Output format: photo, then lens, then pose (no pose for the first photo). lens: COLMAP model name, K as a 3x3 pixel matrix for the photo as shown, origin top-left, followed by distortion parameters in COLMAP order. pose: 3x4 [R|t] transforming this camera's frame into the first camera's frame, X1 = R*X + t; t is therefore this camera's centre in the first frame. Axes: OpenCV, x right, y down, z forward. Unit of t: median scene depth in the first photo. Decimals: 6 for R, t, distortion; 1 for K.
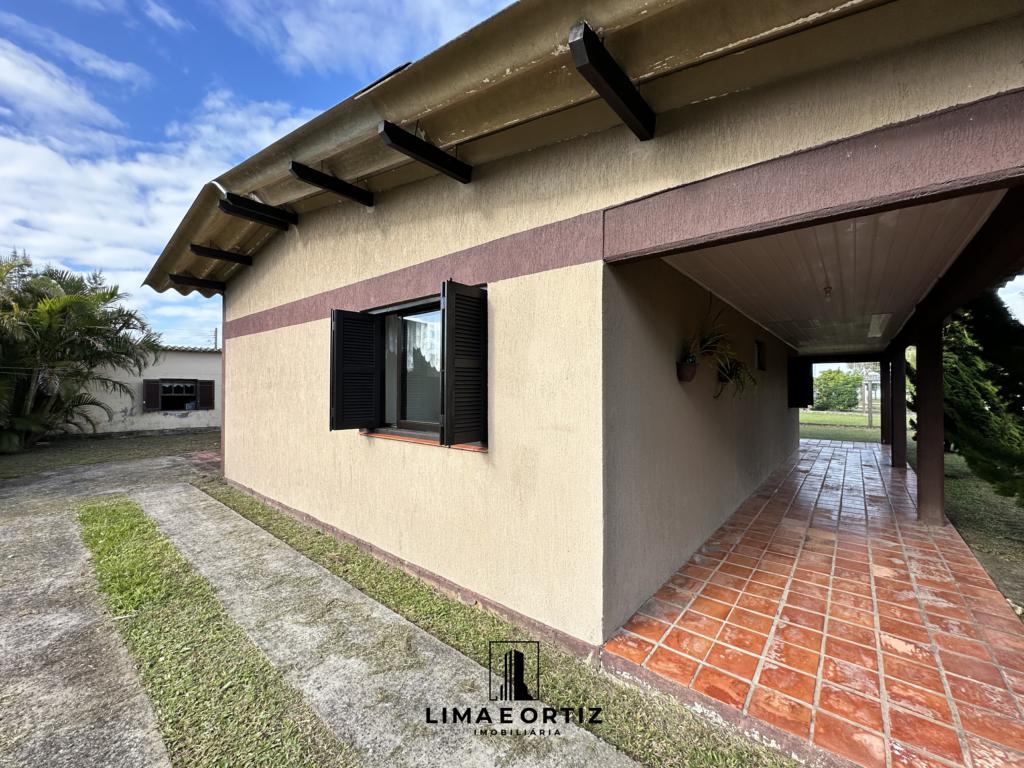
lens RADIAL K [[407.5, 0, 507.4], [0, 407.5, 375.9], [0, 0, 1]] dist [-0.004462, 0.001390]
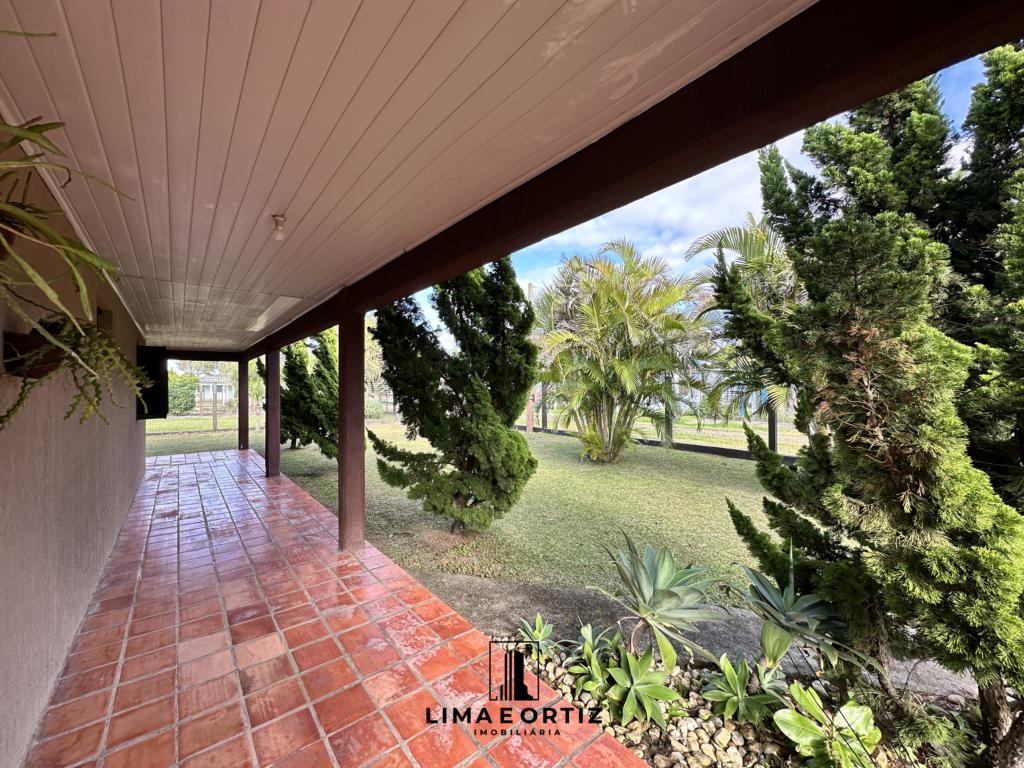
lens RADIAL K [[407.5, 0, 514.0], [0, 407.5, 384.3], [0, 0, 1]] dist [-0.004462, 0.001390]
pose [[0.169888, 0.005515, 0.985448, 0.263245], [-0.021459, 0.999768, -0.001896, 0.014570], [-0.985230, -0.020825, 0.169967, 0.537088]]
